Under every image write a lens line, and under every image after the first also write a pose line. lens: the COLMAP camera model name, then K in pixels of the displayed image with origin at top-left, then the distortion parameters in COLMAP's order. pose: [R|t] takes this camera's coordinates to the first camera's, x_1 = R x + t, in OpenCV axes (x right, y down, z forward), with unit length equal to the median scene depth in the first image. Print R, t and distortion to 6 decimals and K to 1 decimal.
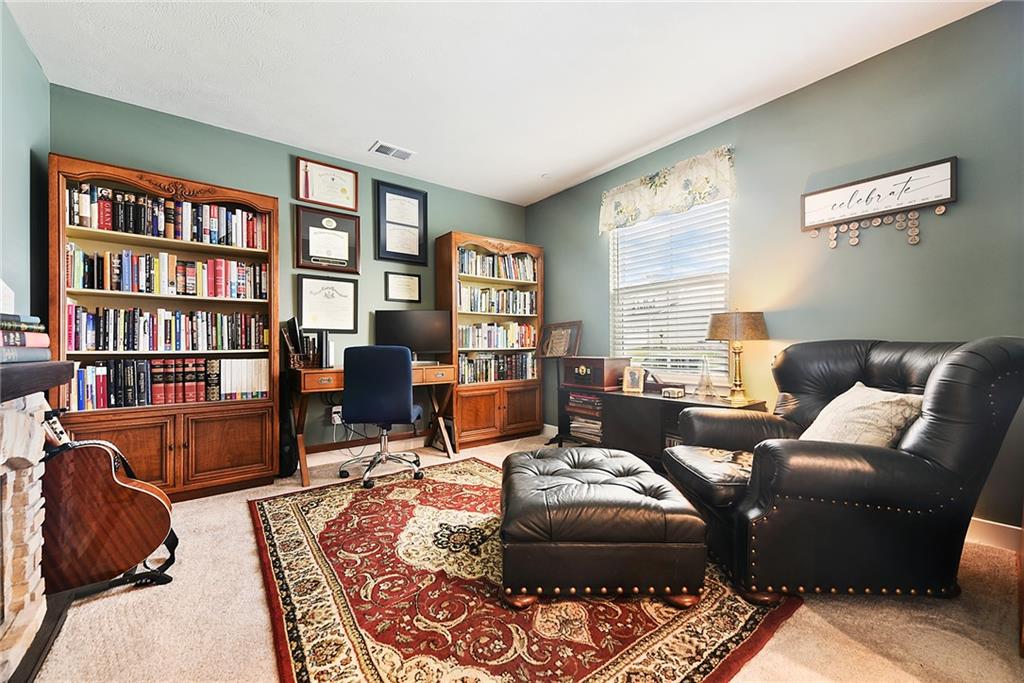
lens RADIAL K [[408.5, 0, 518.5], [0, 408.5, 345.3], [0, 0, 1]] dist [0.008782, -0.000050]
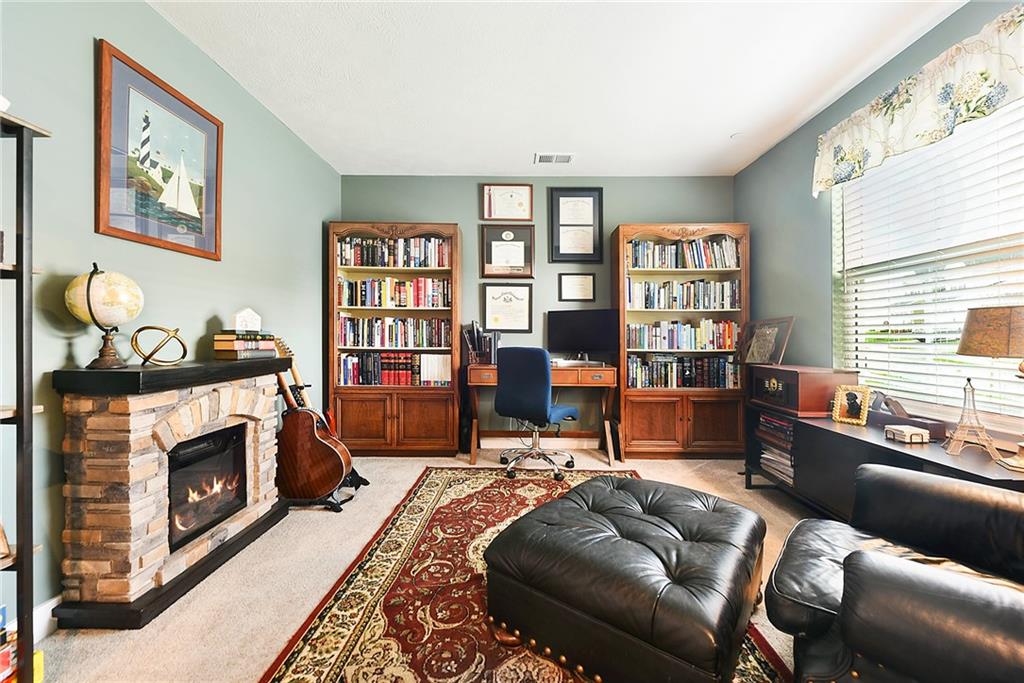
lens RADIAL K [[412.5, 0, 514.3], [0, 412.5, 335.1], [0, 0, 1]] dist [0.010419, -0.008475]
pose [[0.788011, 0.009806, -0.615583, 0.299255], [-0.011566, 0.999932, 0.001122, -0.029854], [0.615552, 0.006236, 0.788071, 0.136165]]
